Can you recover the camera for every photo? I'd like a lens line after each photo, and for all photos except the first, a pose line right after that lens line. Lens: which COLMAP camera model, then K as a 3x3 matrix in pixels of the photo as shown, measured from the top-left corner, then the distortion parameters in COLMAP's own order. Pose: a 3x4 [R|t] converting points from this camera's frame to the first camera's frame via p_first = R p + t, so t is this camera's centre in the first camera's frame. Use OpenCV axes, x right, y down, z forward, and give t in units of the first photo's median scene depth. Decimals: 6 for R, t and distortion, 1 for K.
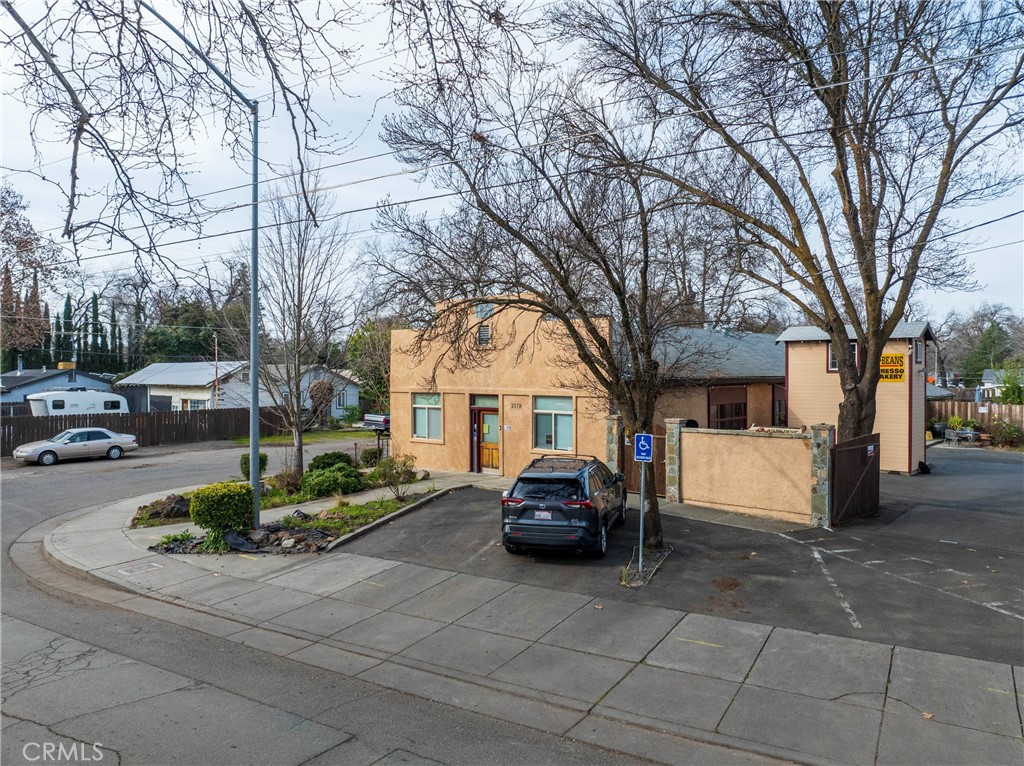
lens RADIAL K [[720.6, 0, 518.0], [0, 720.6, 380.2], [0, 0, 1]] dist [-0.038685, 0.004217]
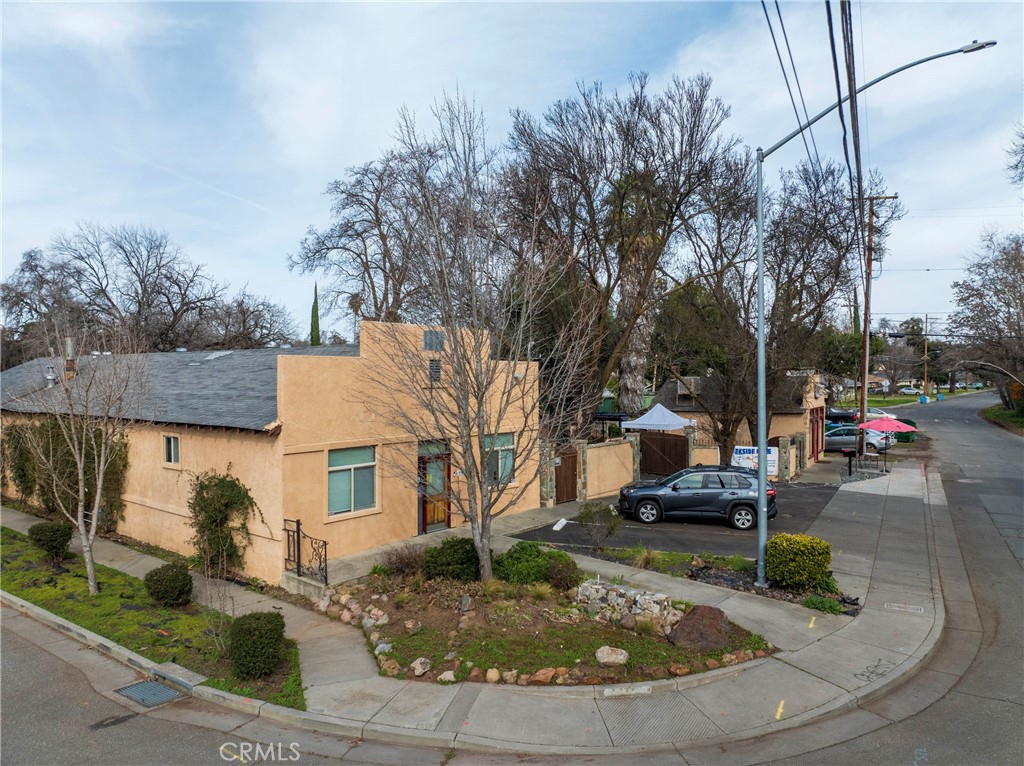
lens RADIAL K [[720.6, 0, 518.0], [0, 720.6, 380.2], [0, 0, 1]] dist [-0.038685, 0.004217]
pose [[-0.038654, -0.000716, 0.999252, -1.323435], [0.015524, 0.999879, 0.001317, -0.074488], [-0.999132, 0.015563, -0.038639, 1.352781]]
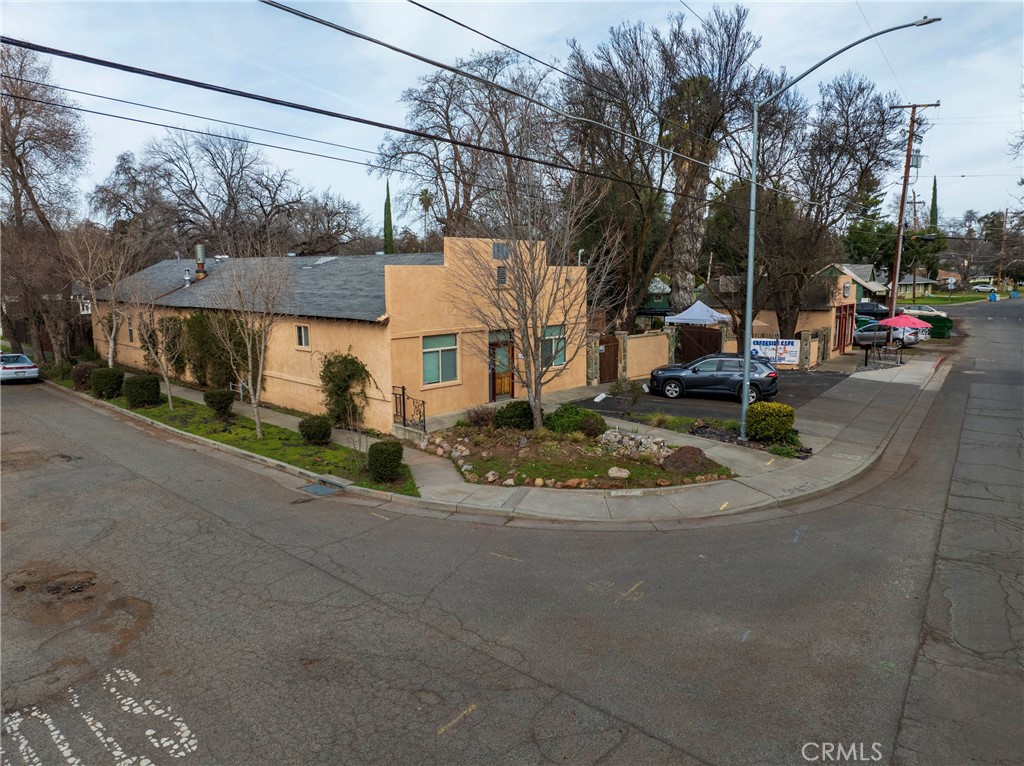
lens RADIAL K [[720.6, 0, 518.0], [0, 720.6, 380.2], [0, 0, 1]] dist [-0.038685, 0.004217]
pose [[0.055711, -0.146851, 0.987589, -1.665933], [0.015472, 0.989133, 0.146207, -0.094019], [-0.998327, 0.007135, 0.057377, 1.323200]]
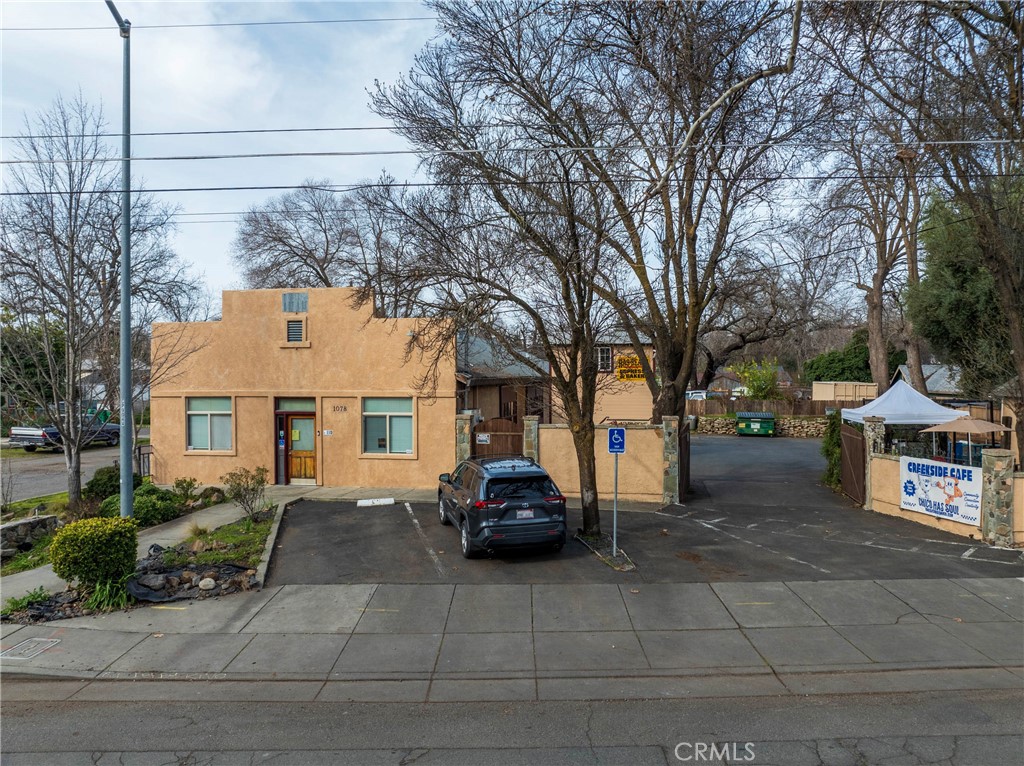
lens RADIAL K [[720.6, 0, 518.0], [0, 720.6, 380.2], [0, 0, 1]] dist [-0.038685, 0.004217]
pose [[0.856167, -0.005912, 0.516666, -0.394970], [0.008204, 0.999964, -0.002154, 0.003923], [-0.516635, 0.006083, 0.856184, 0.123992]]
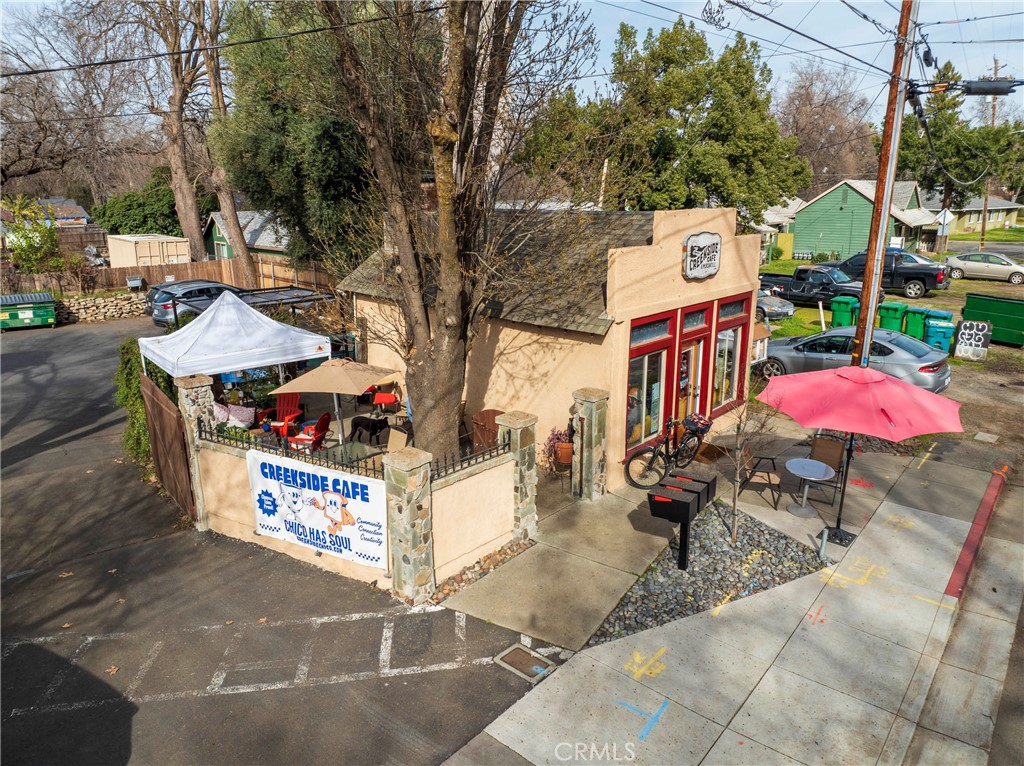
lens RADIAL K [[720.6, 0, 518.0], [0, 720.6, 380.2], [0, 0, 1]] dist [-0.038685, 0.004217]
pose [[0.138057, -0.251269, 0.958021, 0.081191], [0.016382, 0.967730, 0.251454, -0.092599], [-0.990289, -0.019021, 0.137718, 0.414392]]
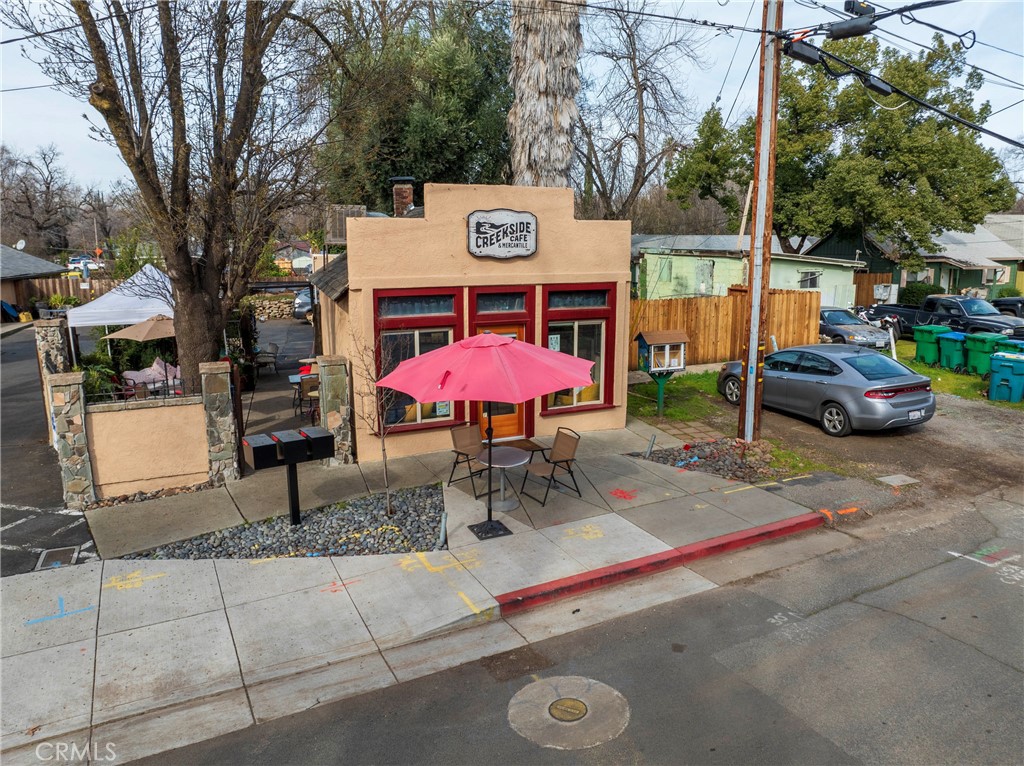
lens RADIAL K [[720.6, 0, 518.0], [0, 720.6, 380.2], [0, 0, 1]] dist [-0.038685, 0.004217]
pose [[0.520309, -0.162892, 0.838299, 0.253337], [0.010182, 0.982753, 0.184642, -0.012466], [-0.853917, -0.087535, 0.512994, -0.083681]]
